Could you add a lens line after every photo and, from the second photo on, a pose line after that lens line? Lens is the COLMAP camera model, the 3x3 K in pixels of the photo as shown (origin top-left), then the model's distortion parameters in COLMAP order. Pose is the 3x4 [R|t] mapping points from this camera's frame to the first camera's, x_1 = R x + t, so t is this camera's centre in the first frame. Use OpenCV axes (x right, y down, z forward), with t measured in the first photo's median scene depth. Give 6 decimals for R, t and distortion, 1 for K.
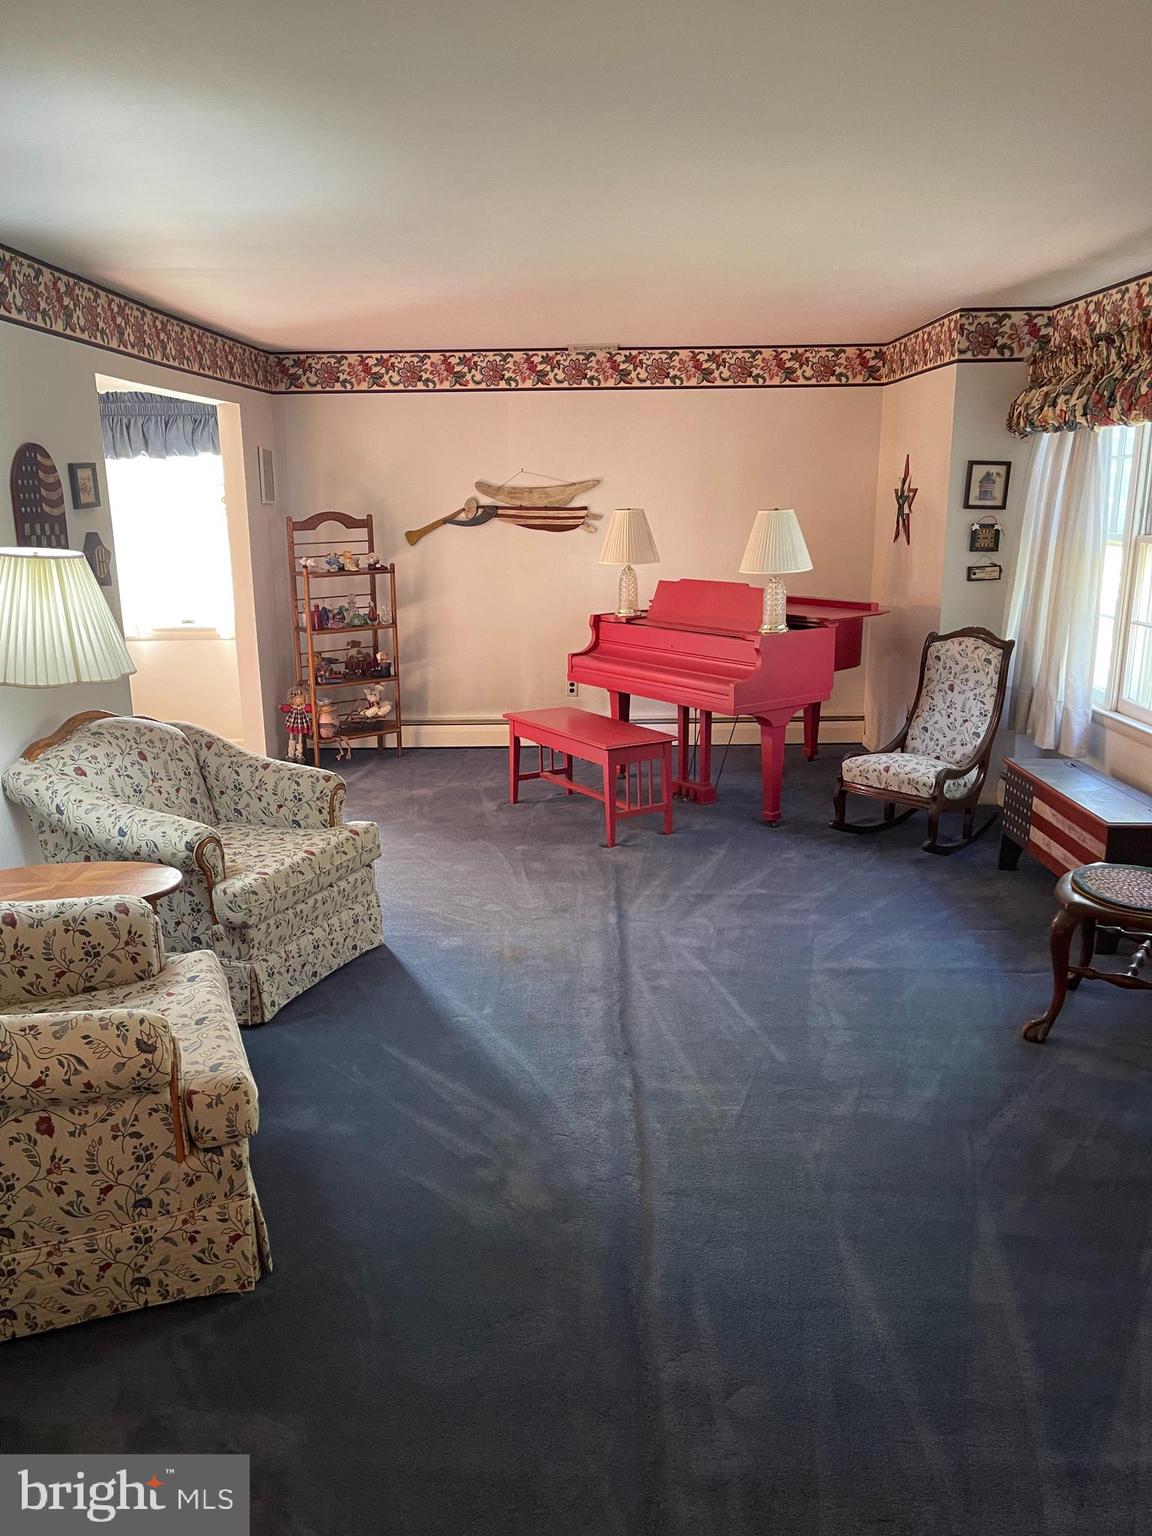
lens RADIAL K [[1156.3, 0, 575.3], [0, 1156.3, 775.9], [0, 0, 1]] dist [0.061615, -0.051082]
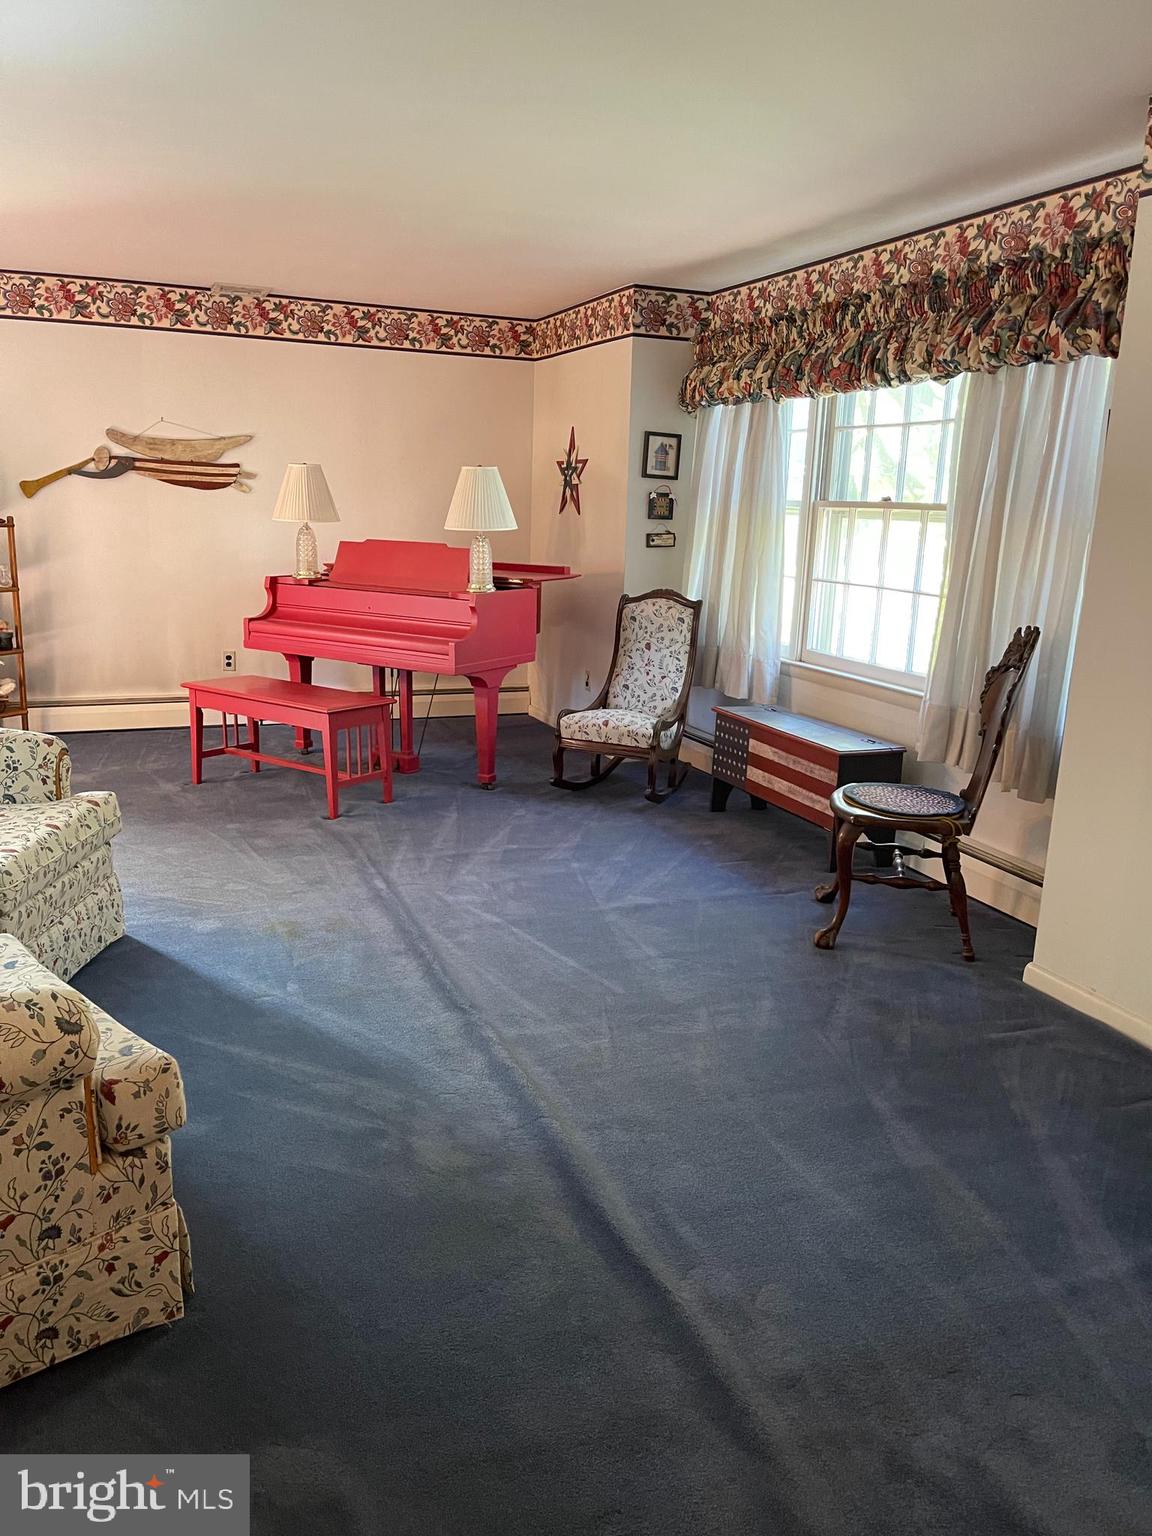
lens RADIAL K [[1156.3, 0, 583.6], [0, 1156.3, 774.6], [0, 0, 1]] dist [0.061615, -0.051082]
pose [[0.924853, -0.052065, 0.376745, -0.133290], [0.053243, 0.998555, 0.007293, 0.030189], [-0.376581, 0.013314, 0.926288, 0.056367]]
